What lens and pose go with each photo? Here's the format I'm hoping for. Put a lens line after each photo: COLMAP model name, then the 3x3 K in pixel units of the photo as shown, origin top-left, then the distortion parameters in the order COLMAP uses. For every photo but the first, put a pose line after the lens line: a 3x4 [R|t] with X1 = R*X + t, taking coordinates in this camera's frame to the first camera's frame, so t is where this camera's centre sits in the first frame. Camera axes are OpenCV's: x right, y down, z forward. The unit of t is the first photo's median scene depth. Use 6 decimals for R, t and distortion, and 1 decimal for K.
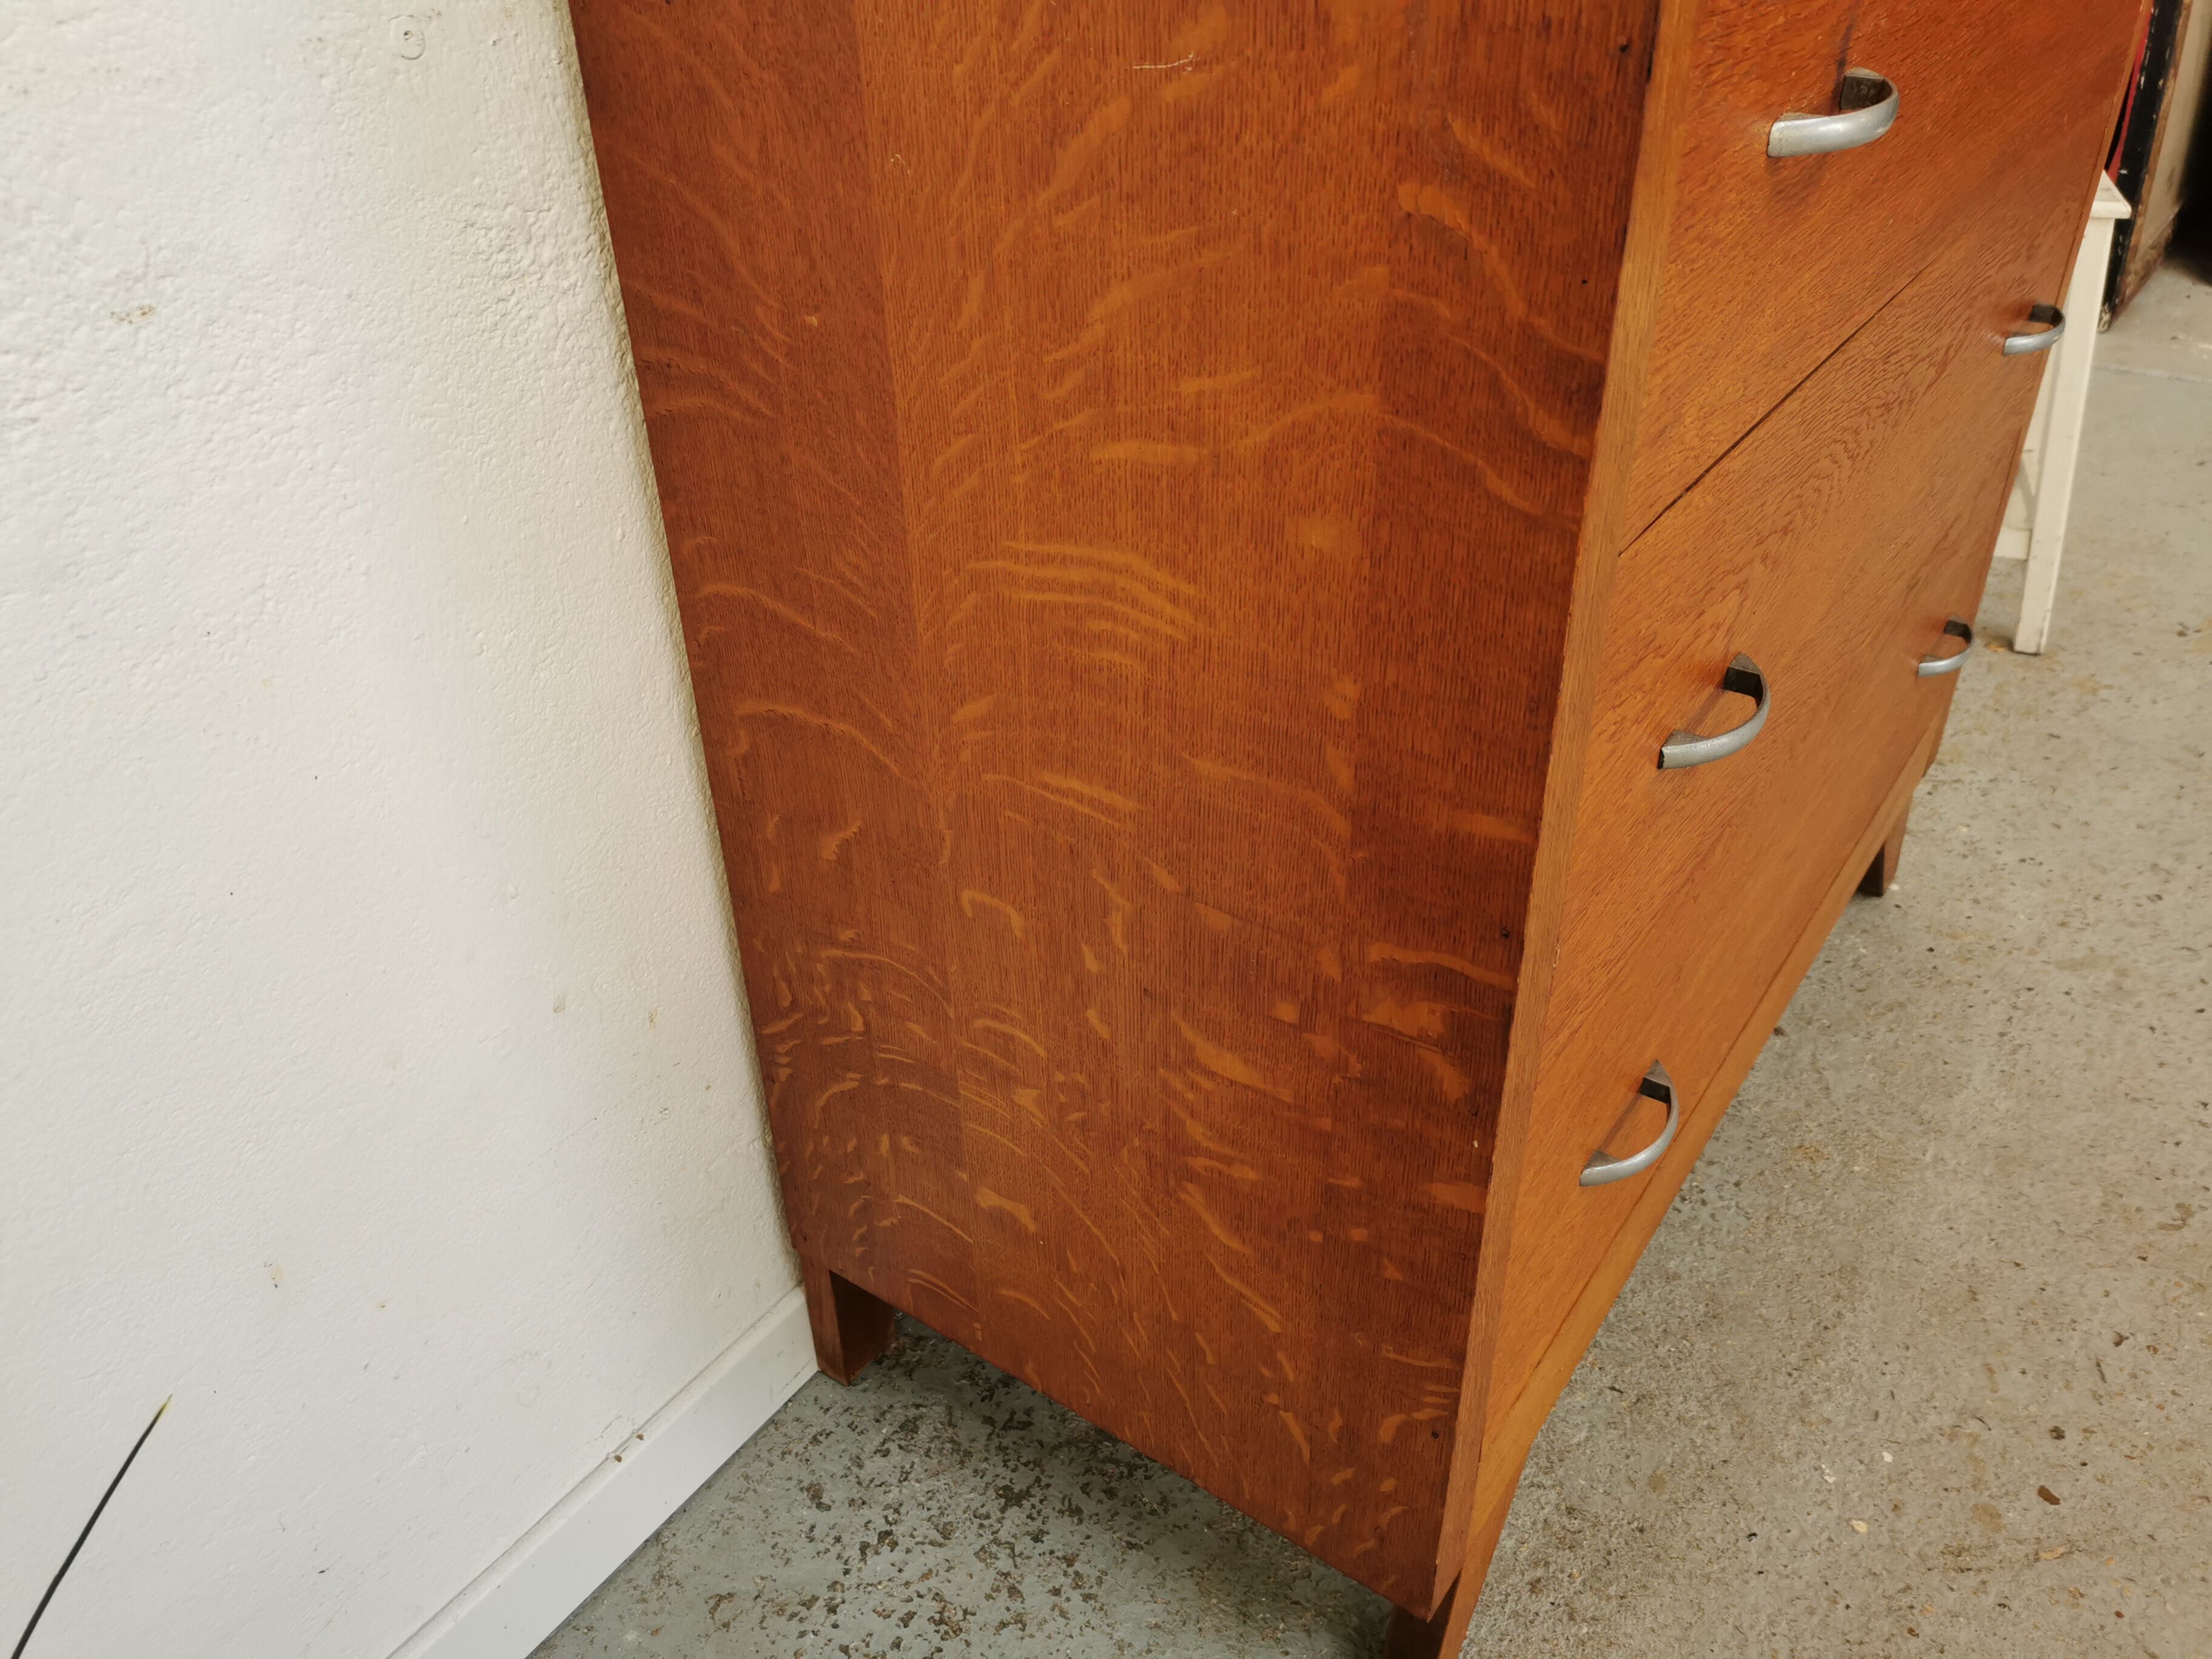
lens RADIAL K [[1701.8, 0, 1110.2], [0, 1701.8, 827.6], [0, 0, 1]] dist [0.061577, -0.065699]
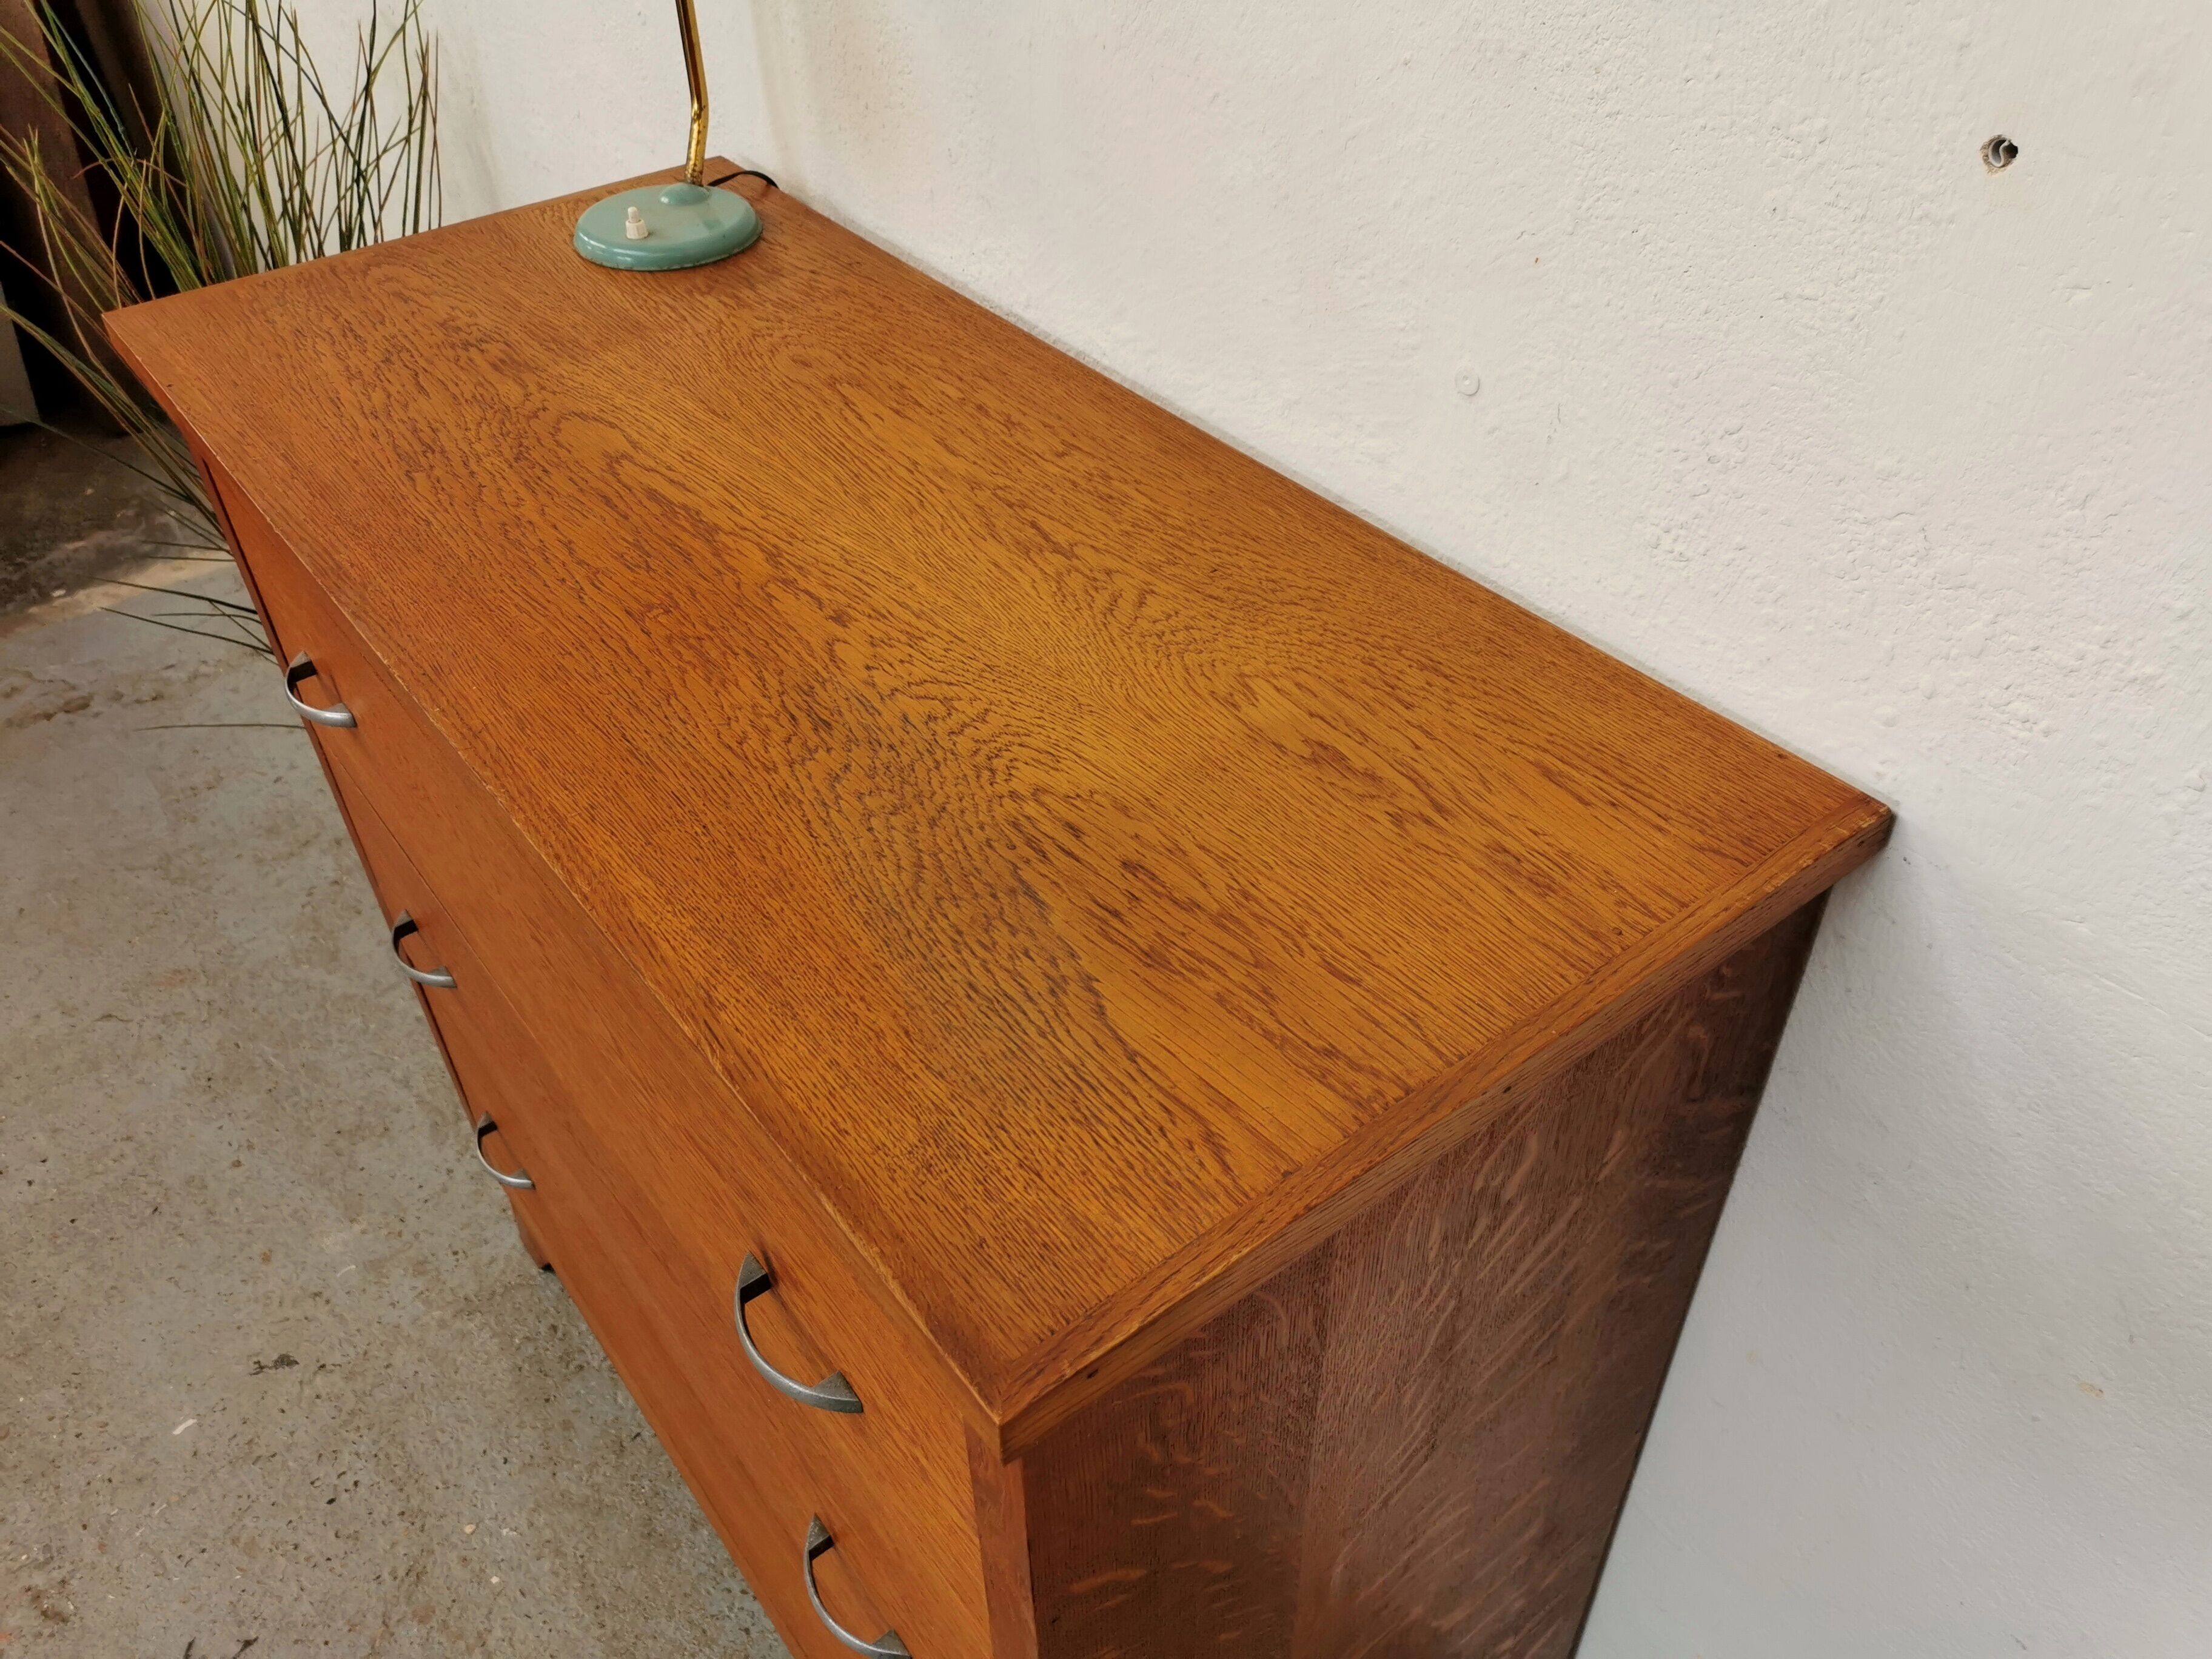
lens RADIAL K [[1704.0, 0, 1113.3], [0, 1704.0, 830.6], [0, 0, 1]] dist [0.060309, -0.072092]
pose [[-0.292588, 0.642399, -0.708320, 1.162422], [-0.504353, 0.525653, 0.685067, -1.500138], [0.812416, 0.557686, 0.170196, 1.066293]]
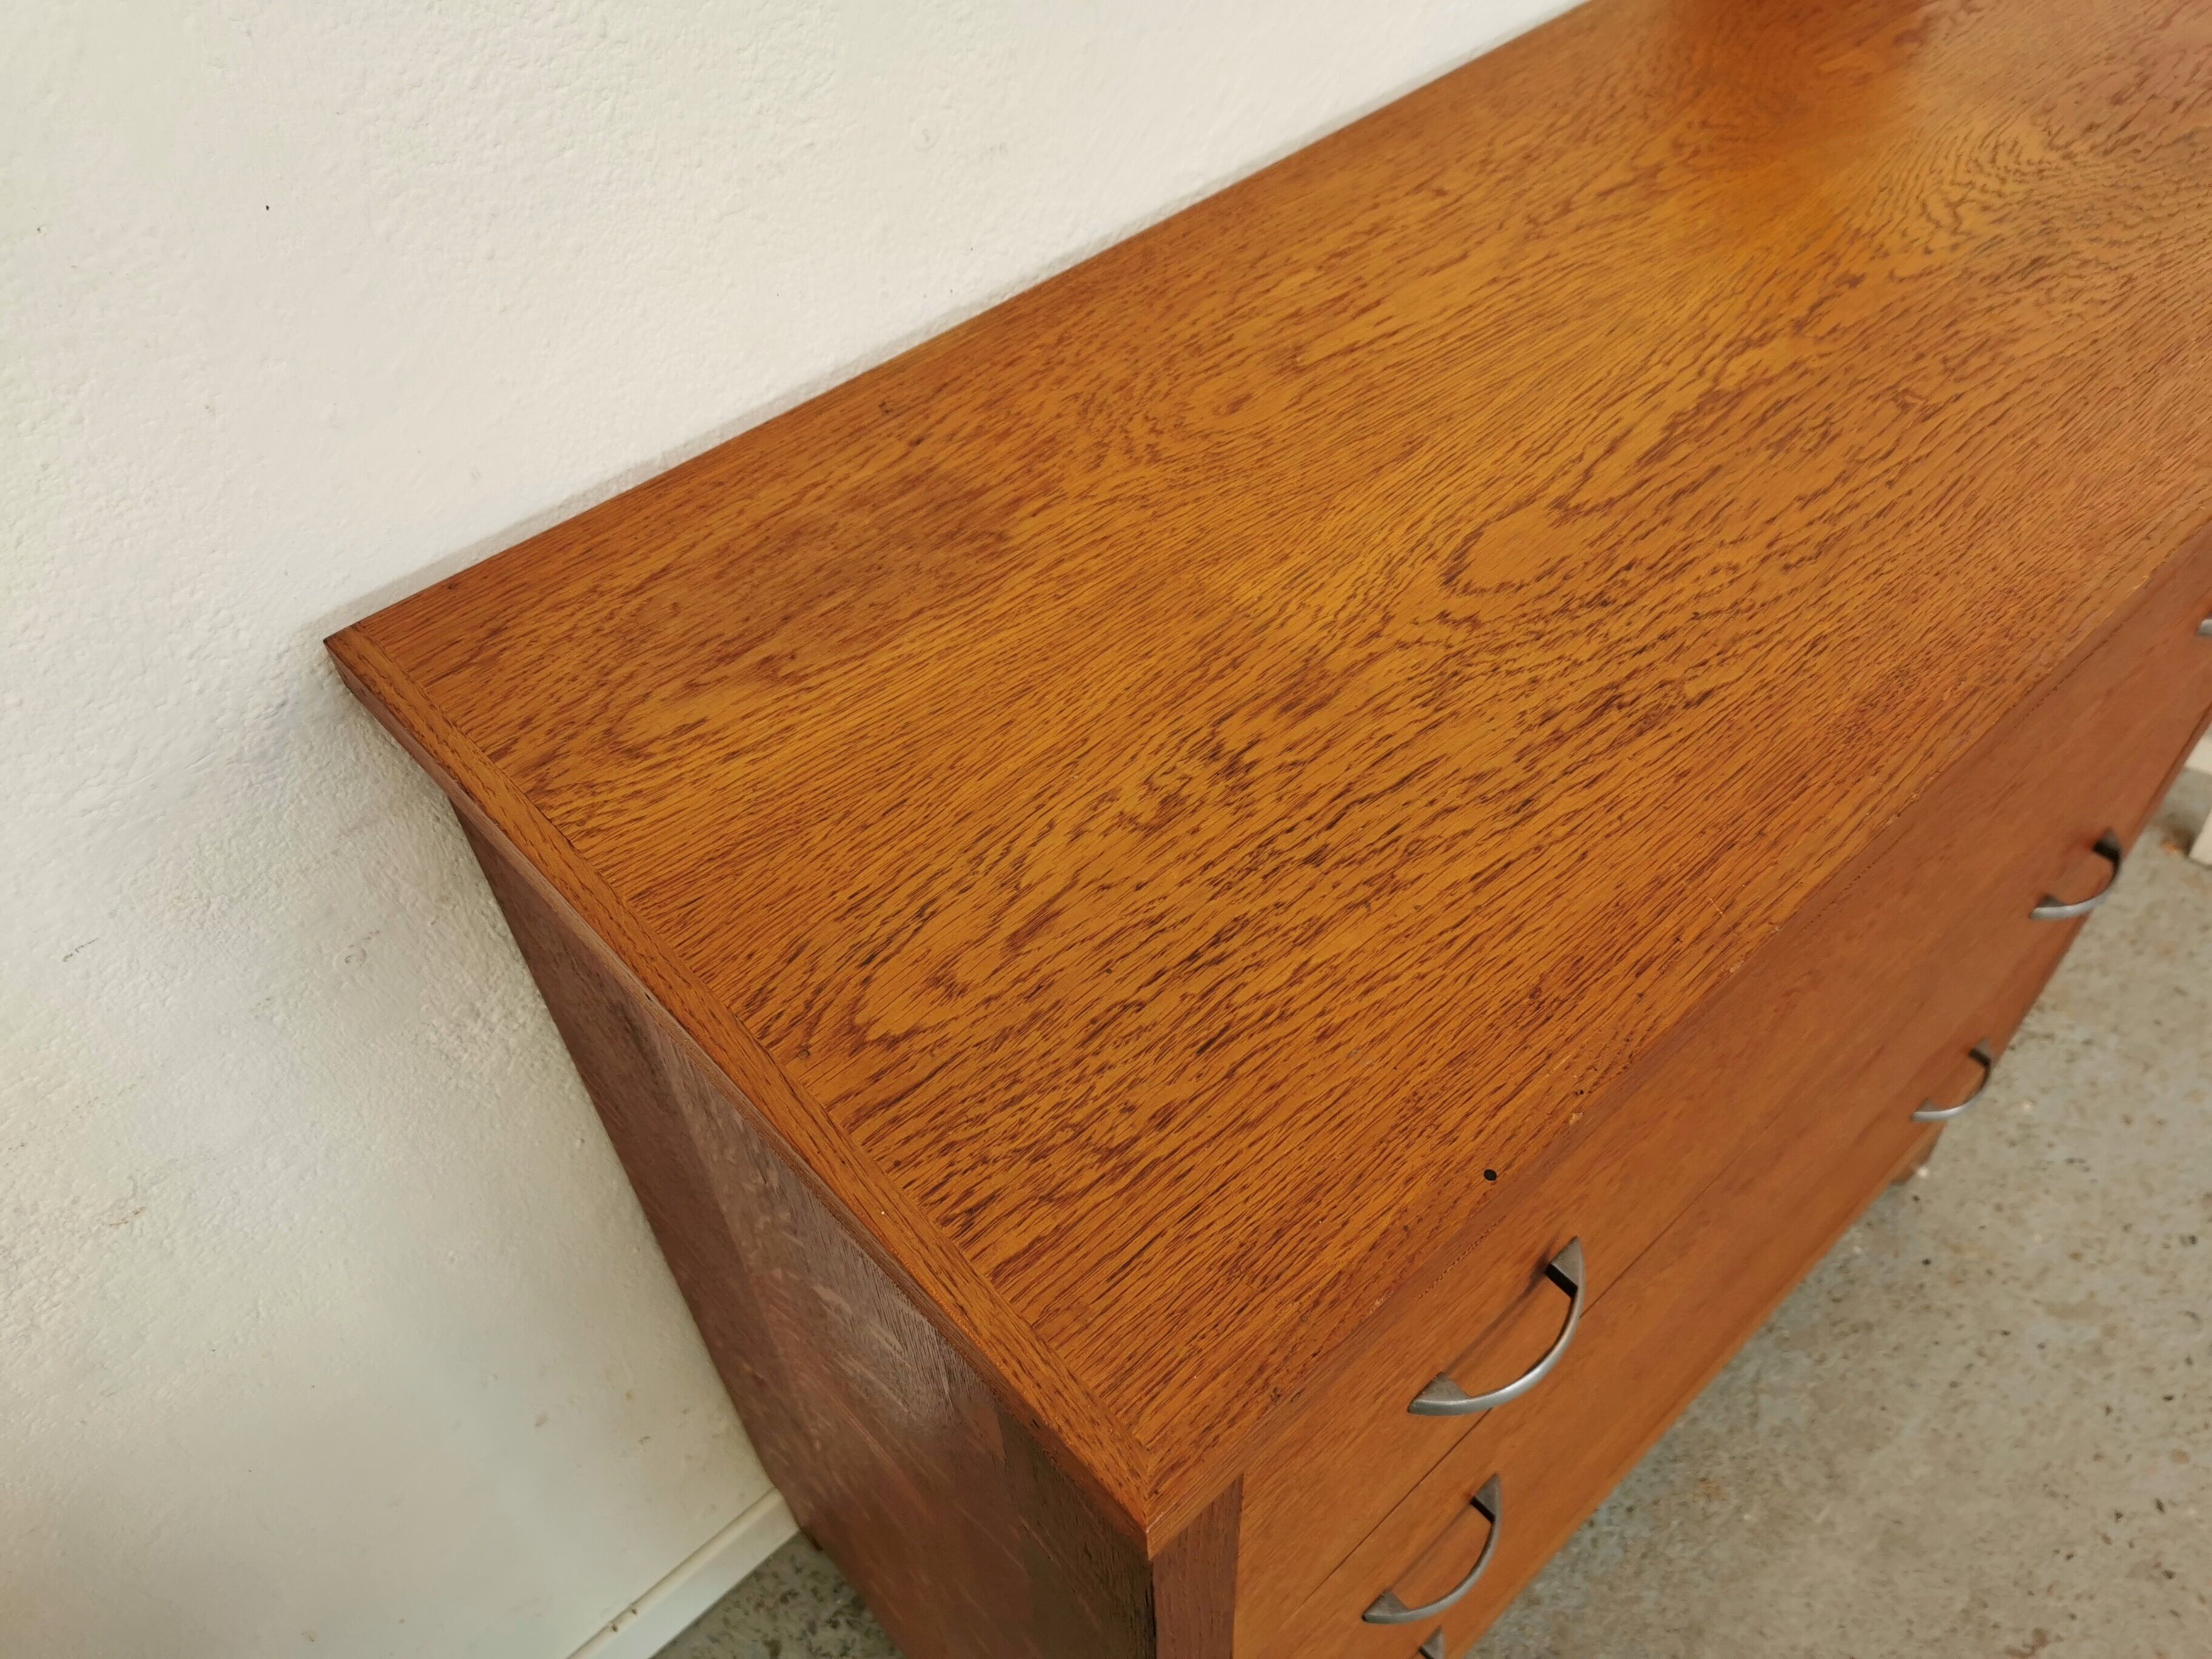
lens RADIAL K [[1711.6, 0, 1106.0], [0, 1711.6, 829.5], [0, 0, 1]] dist [0.058356, -0.061588]
pose [[0.975820, 0.157670, -0.151377, 0.207838], [-0.111503, 0.954762, 0.275673, -0.721813], [0.187994, -0.252129, 0.949257, -0.007114]]
